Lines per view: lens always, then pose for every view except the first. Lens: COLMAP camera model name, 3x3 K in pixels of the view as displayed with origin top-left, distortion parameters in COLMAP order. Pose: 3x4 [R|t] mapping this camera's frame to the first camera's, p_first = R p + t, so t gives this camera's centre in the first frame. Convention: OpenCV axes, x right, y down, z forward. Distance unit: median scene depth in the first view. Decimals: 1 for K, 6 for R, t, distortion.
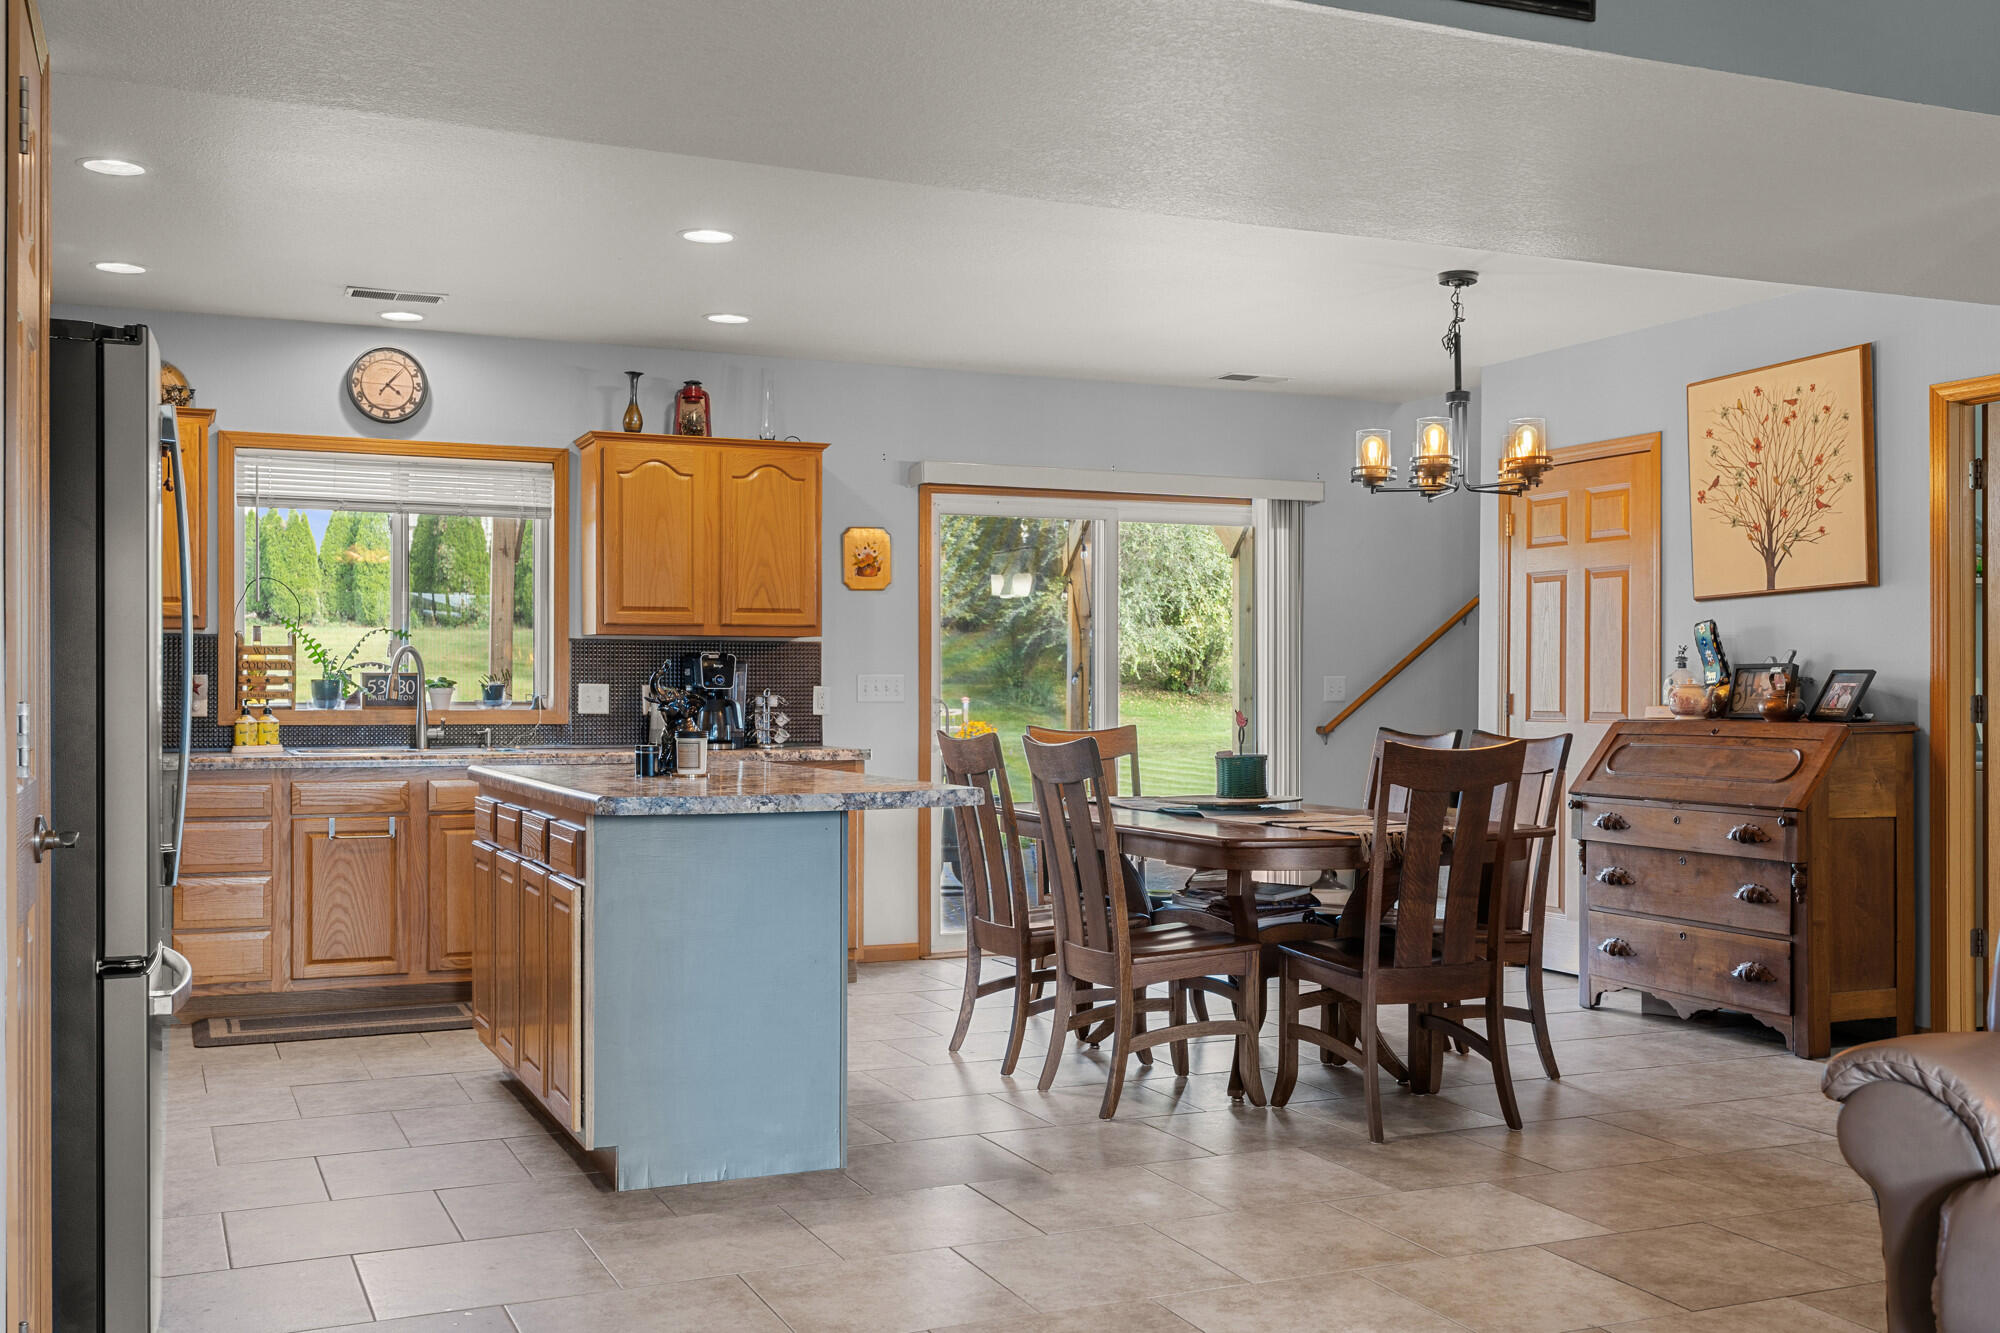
lens RADIAL K [[1902.7, 0, 1069.3], [0, 1902.7, 667.8], [0, 0, 1]] dist [0.021156, 0.000000]
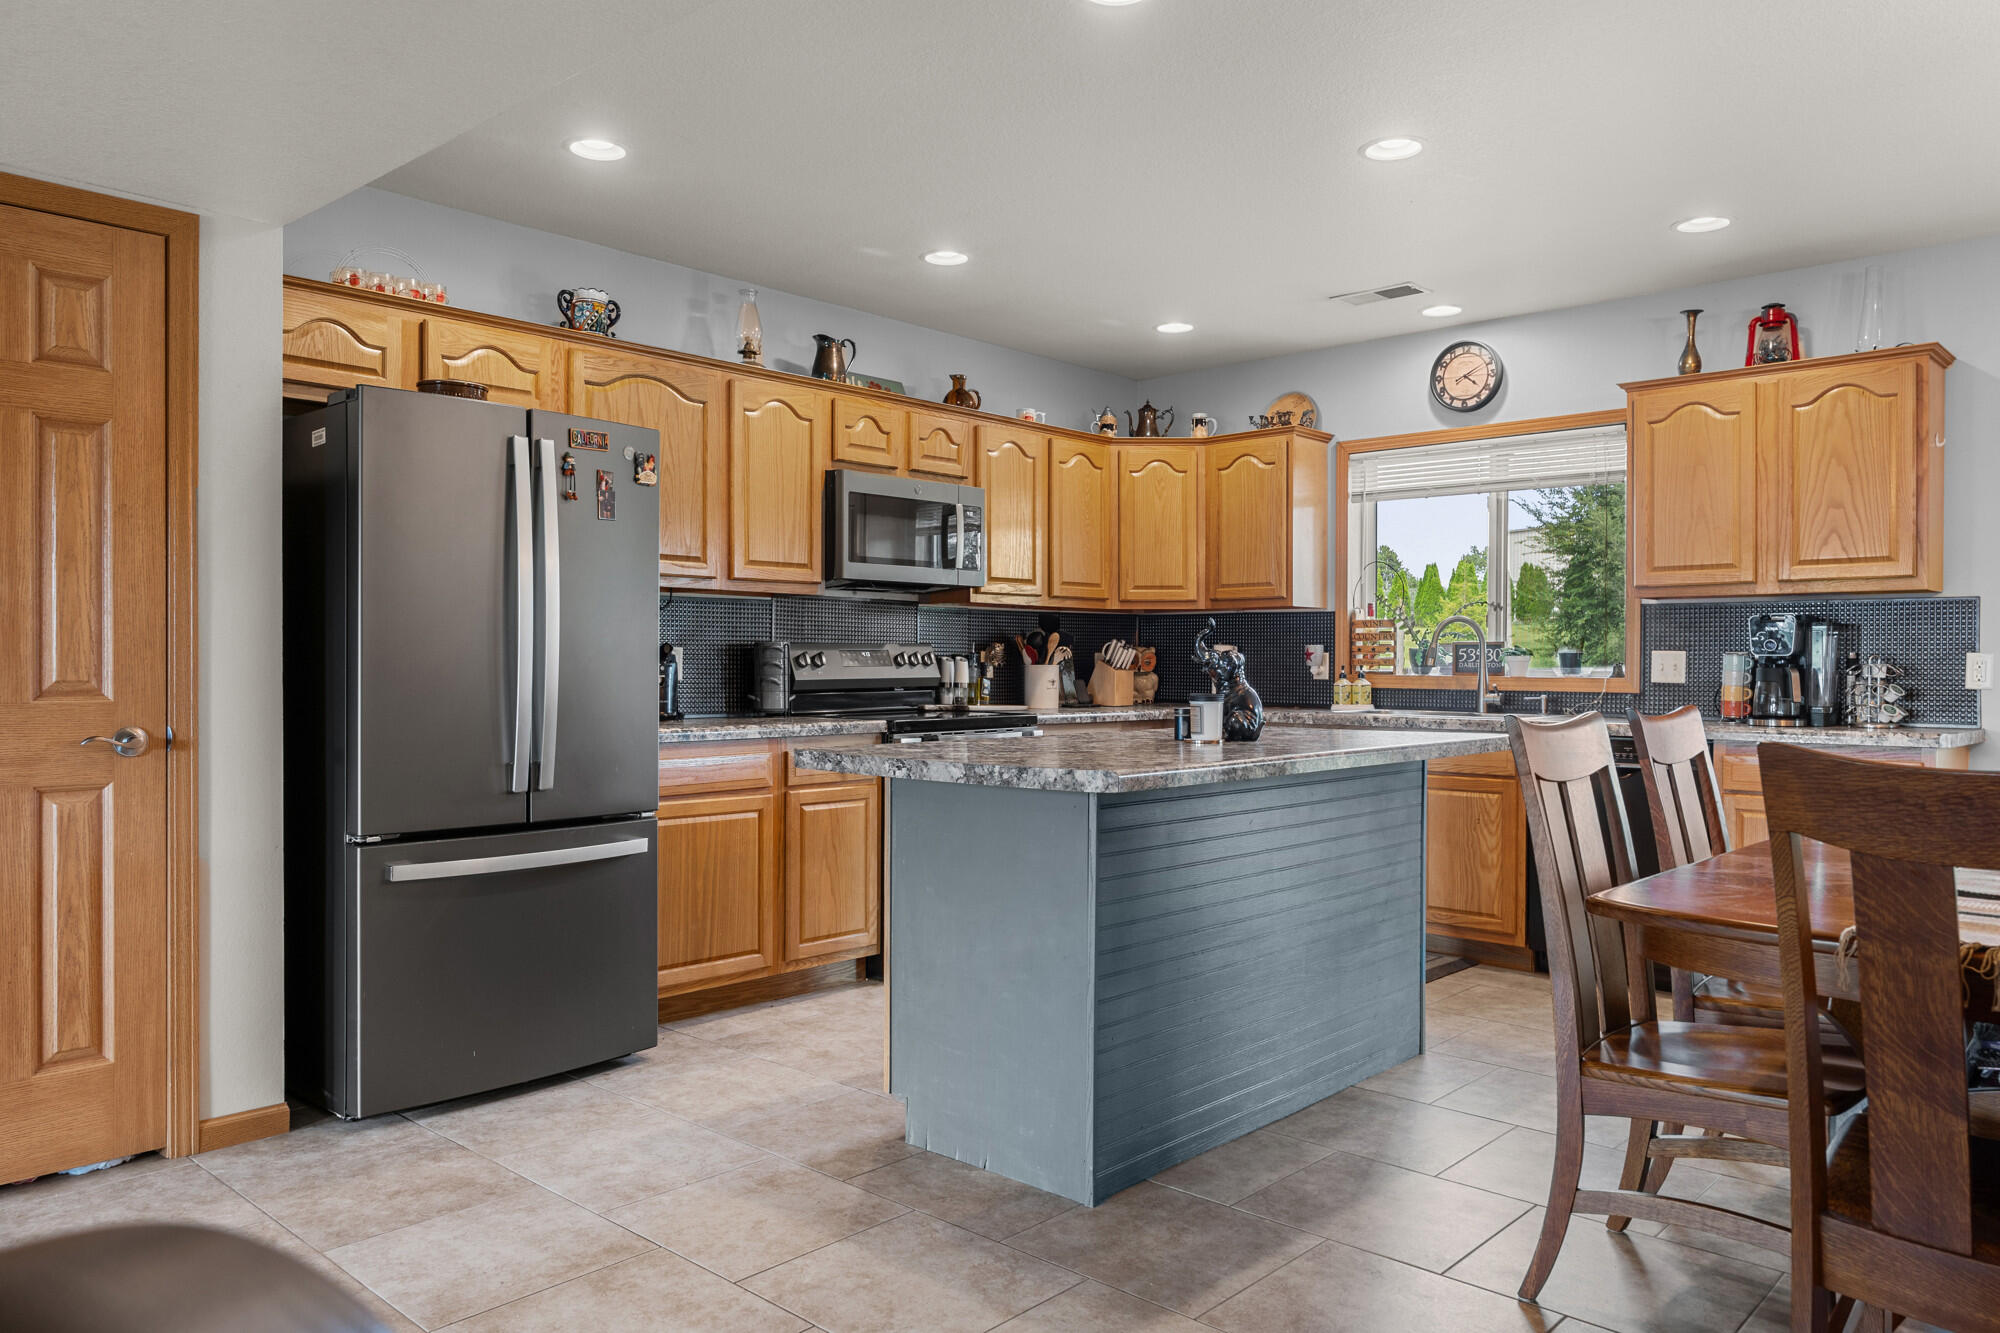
lens RADIAL K [[1386.2, 0, 1040.4], [0, 1386.2, 675.0], [0, 0, 1]] dist [0.001479, 0.002347]
pose [[0.388056, 0.006275, -0.921614, 0.269885], [0.004743, 0.999950, 0.008805, 0.013035], [0.921624, -0.007789, 0.388007, 0.460101]]
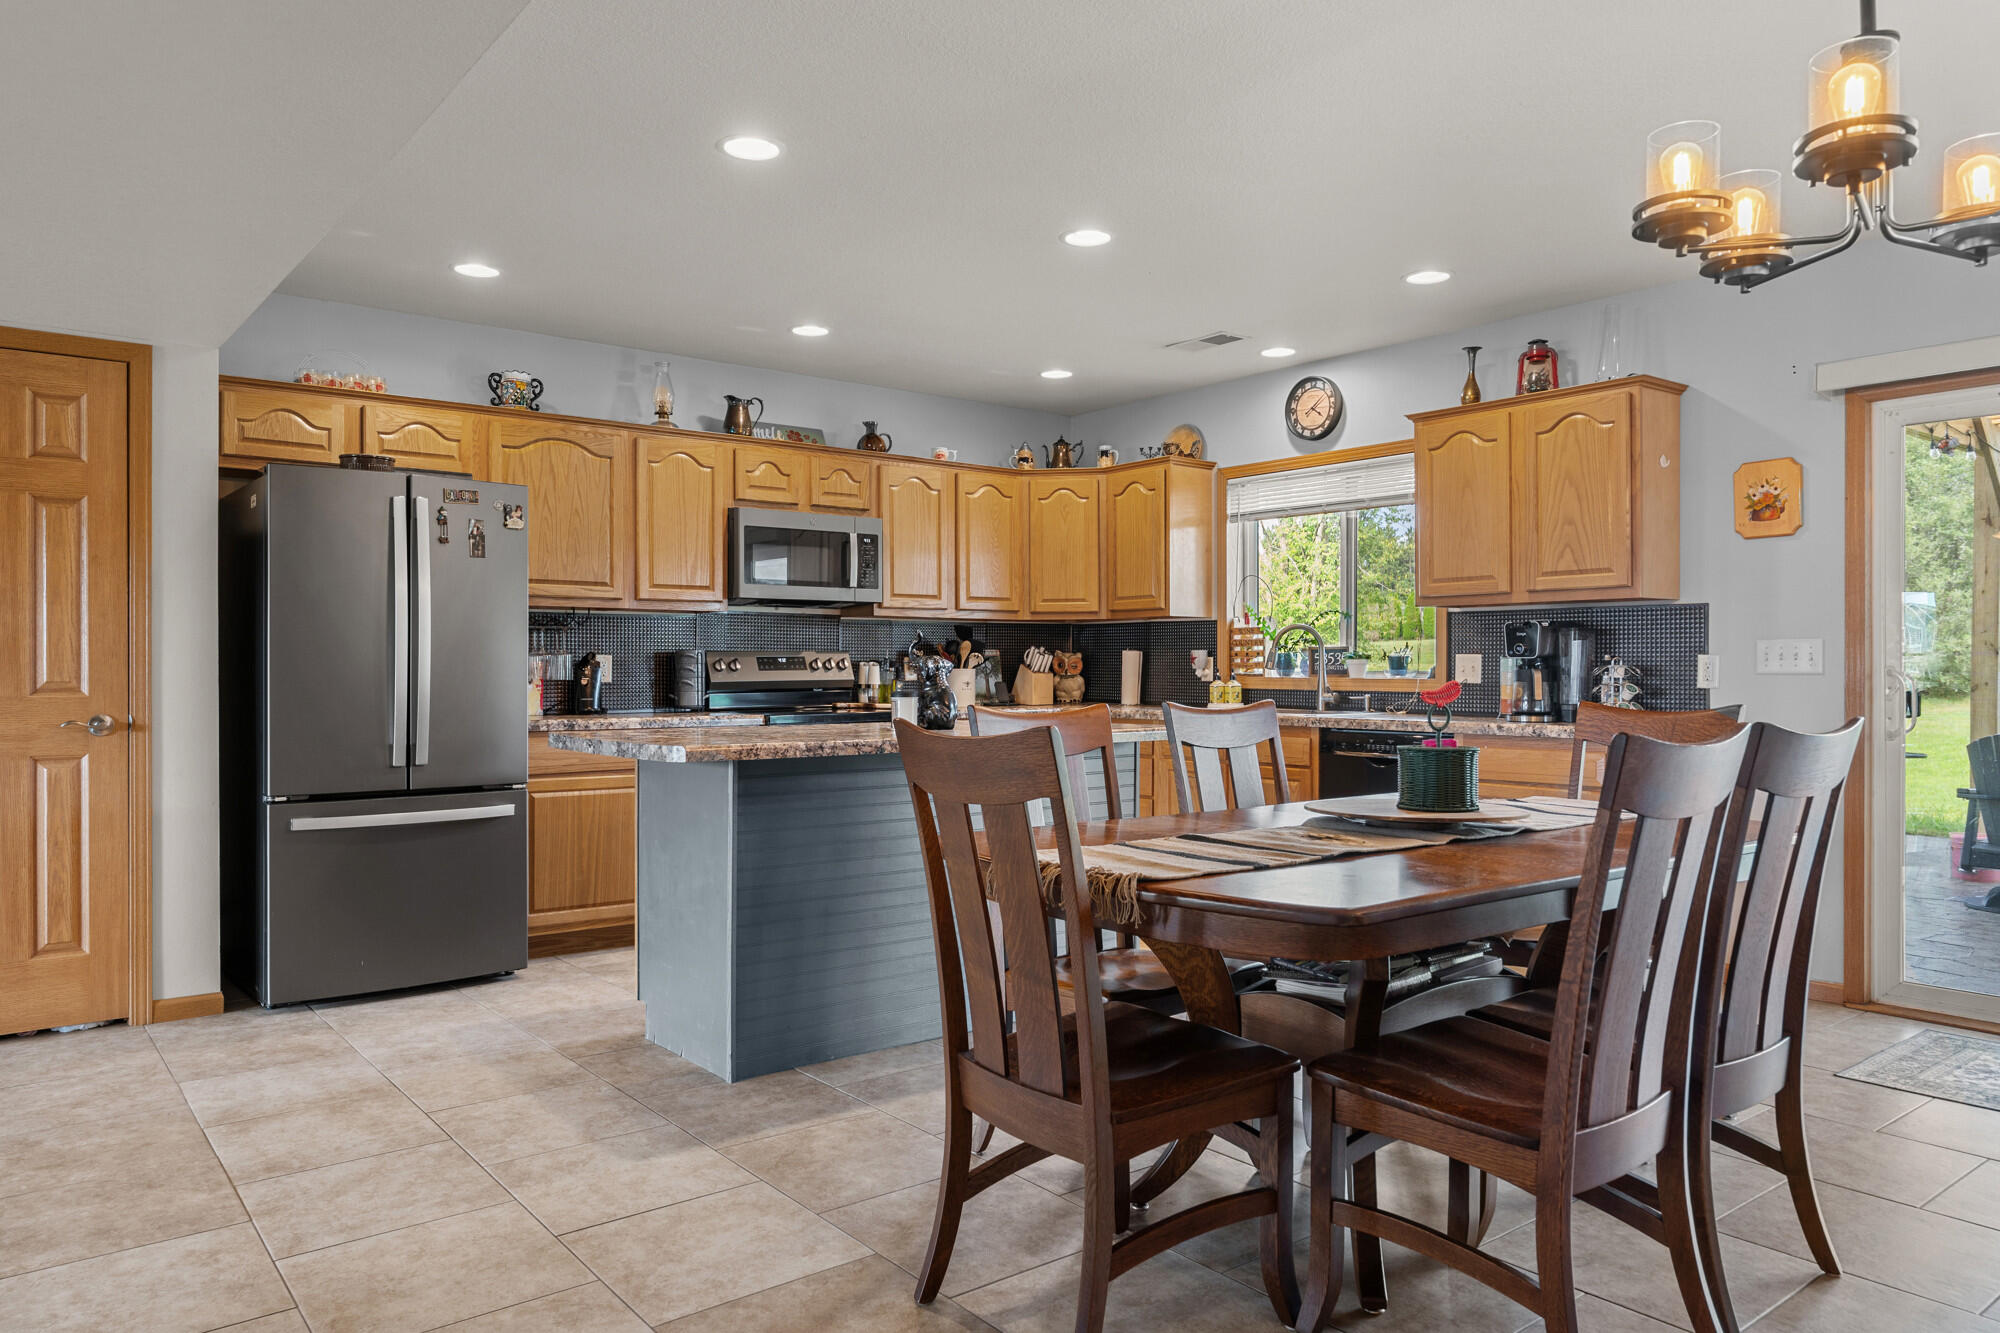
lens RADIAL K [[1386.2, 0, 1090.9], [0, 1386.2, 673.2], [0, 0, 1]] dist [0.001479, 0.002347]
pose [[0.239558, 0.000566, -0.970882, 0.449010], [0.007876, 0.999966, 0.002526, 0.015523], [0.970850, -0.008251, 0.239546, 0.637104]]
